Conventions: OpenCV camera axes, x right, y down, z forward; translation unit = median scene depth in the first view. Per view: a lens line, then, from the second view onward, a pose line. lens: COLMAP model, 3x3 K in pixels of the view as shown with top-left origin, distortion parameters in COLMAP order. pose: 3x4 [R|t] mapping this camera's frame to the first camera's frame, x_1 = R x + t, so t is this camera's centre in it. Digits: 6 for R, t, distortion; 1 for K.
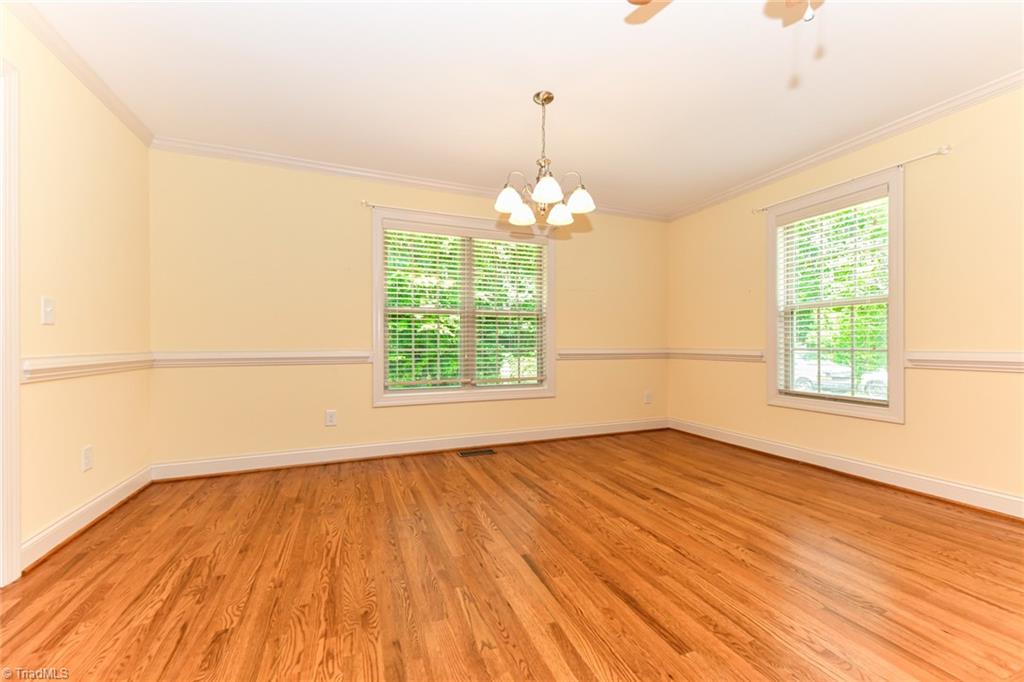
lens RADIAL K [[412.1, 0, 506.7], [0, 412.1, 344.6], [0, 0, 1]] dist [0.018335, -0.001976]
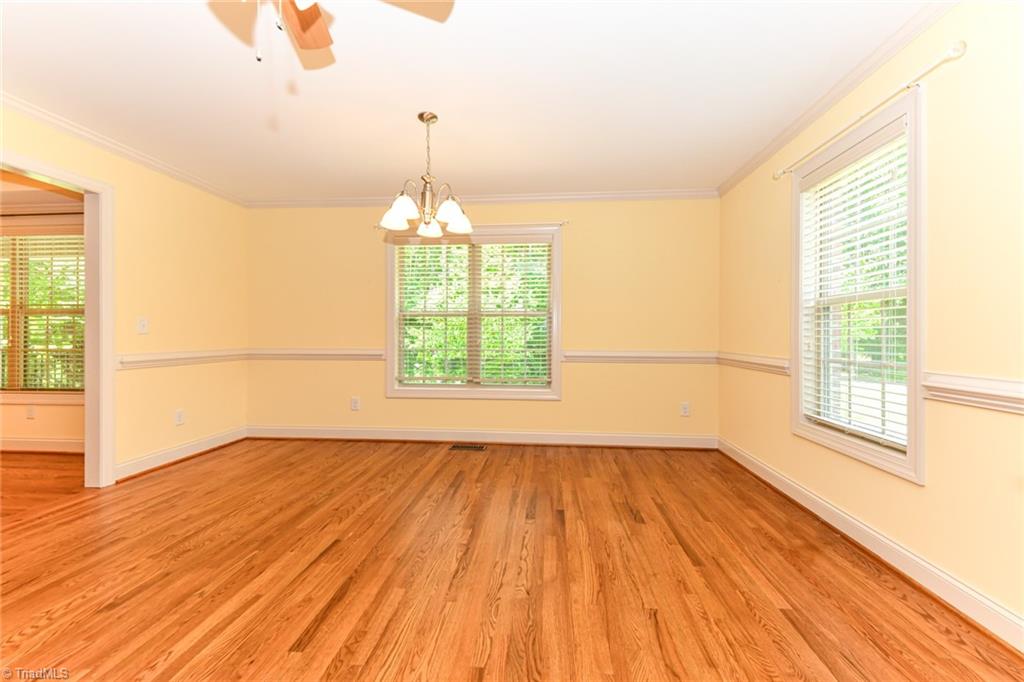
lens RADIAL K [[412.1, 0, 512.5], [0, 412.1, 335.9], [0, 0, 1]] dist [0.018335, -0.001976]
pose [[0.891534, 0.005889, -0.452915, 0.719395], [-0.005625, 0.999982, 0.001929, -0.039134], [0.452918, 0.000828, 0.891552, 0.151161]]
